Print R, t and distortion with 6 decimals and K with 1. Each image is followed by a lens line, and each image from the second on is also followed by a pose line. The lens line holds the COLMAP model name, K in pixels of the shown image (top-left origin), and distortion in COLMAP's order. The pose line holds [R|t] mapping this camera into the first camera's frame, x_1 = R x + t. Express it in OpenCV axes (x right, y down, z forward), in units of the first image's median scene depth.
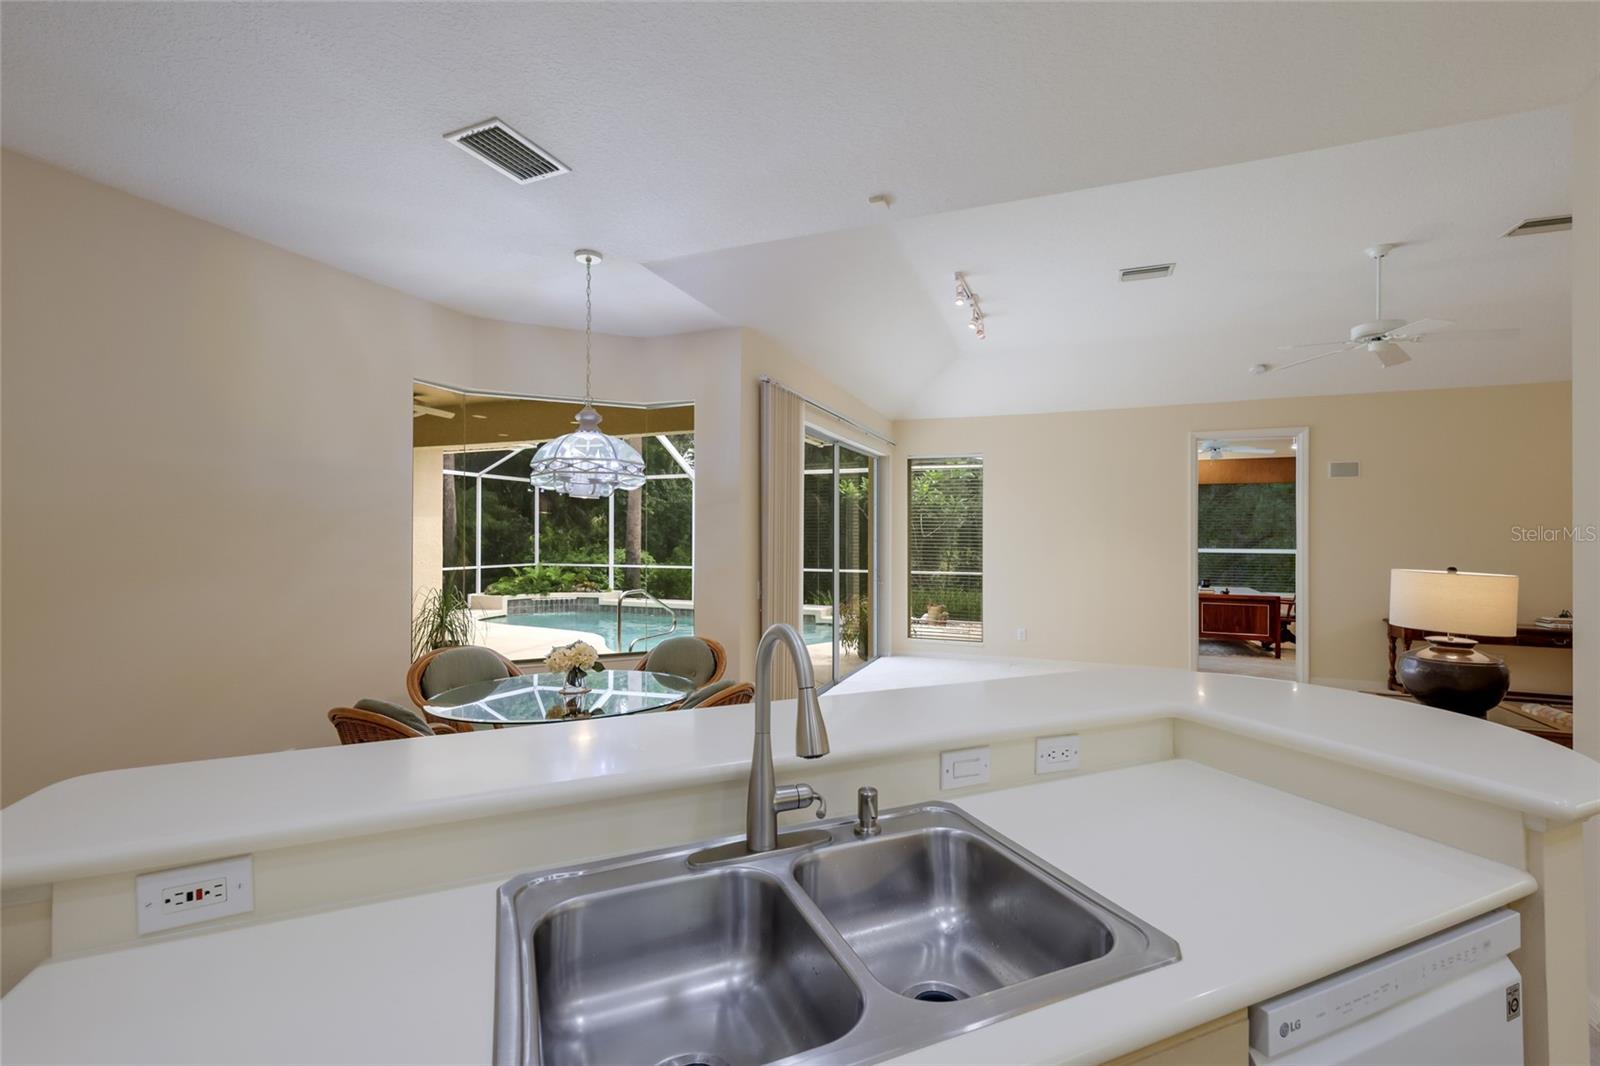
lens RADIAL K [[687.3, 0, 800.0], [0, 687.3, 533.0], [0, 0, 1]] dist [0.002287, 0.000218]
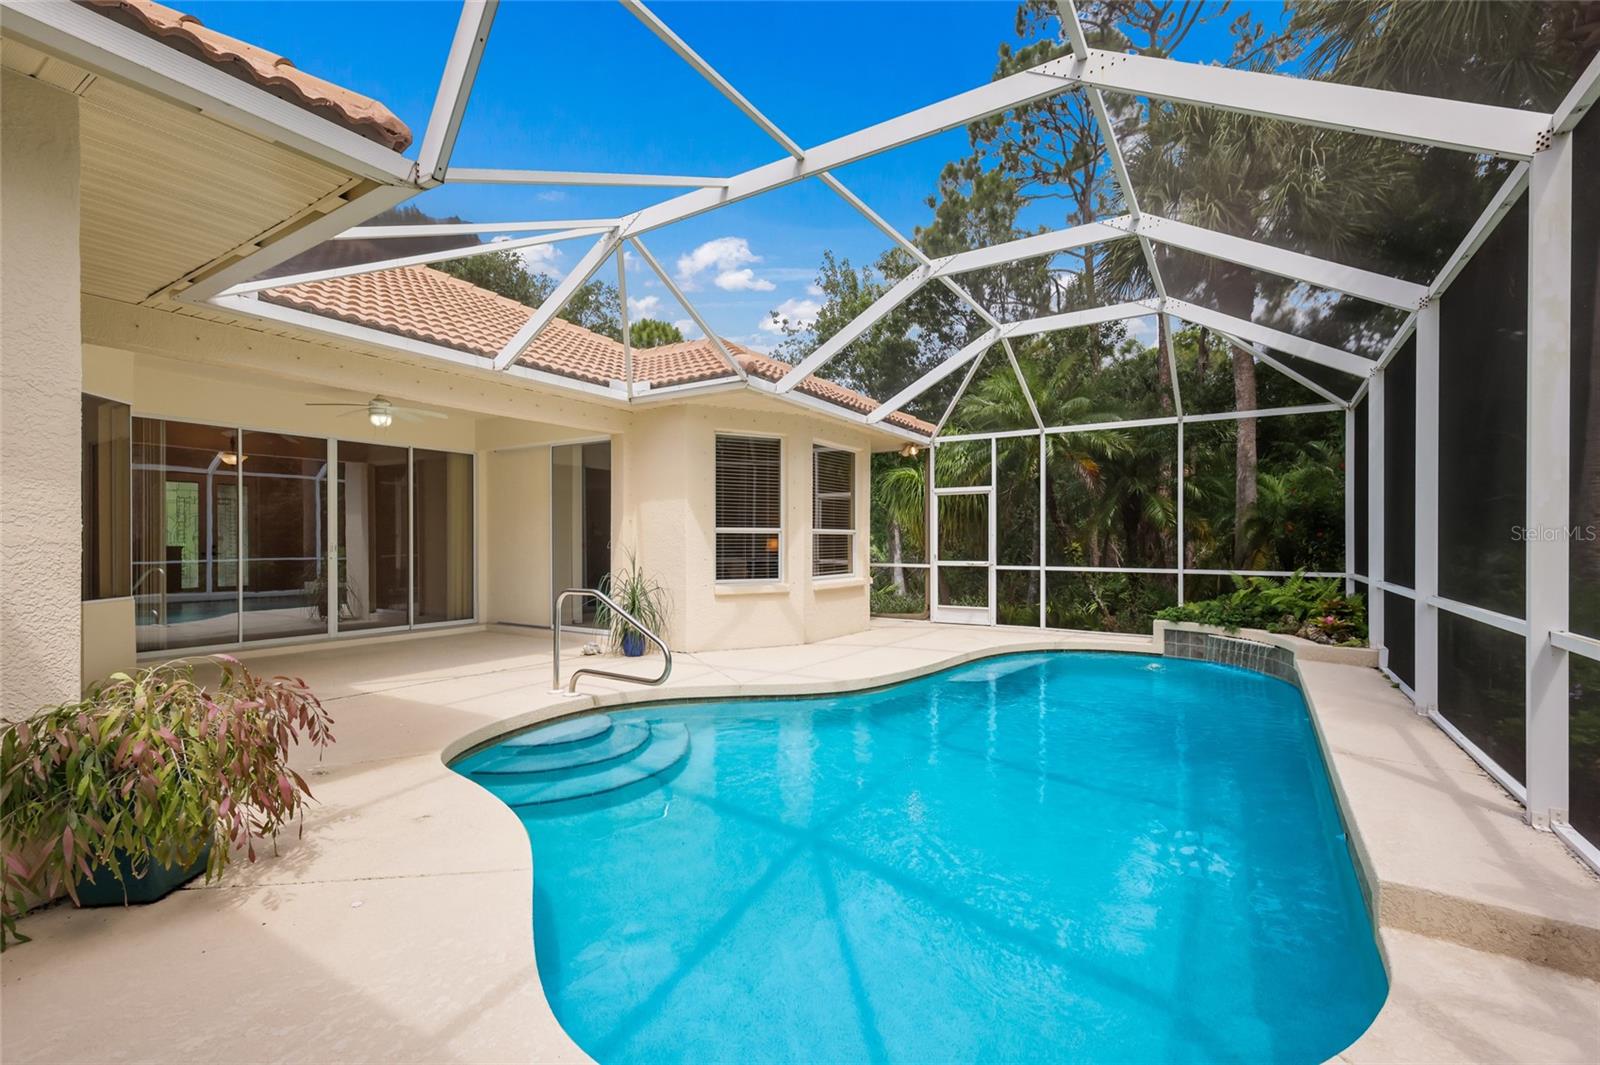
lens RADIAL K [[690.6, 0, 798.6], [0, 690.6, 538.5], [0, 0, 1]] dist [0.004999, 0.000430]
pose [[-0.194671, -0.003773, -0.980861, 0.379801], [0.000535, 0.999992, -0.003953, 0.043531], [0.980869, -0.001295, -0.194667, 1.491693]]
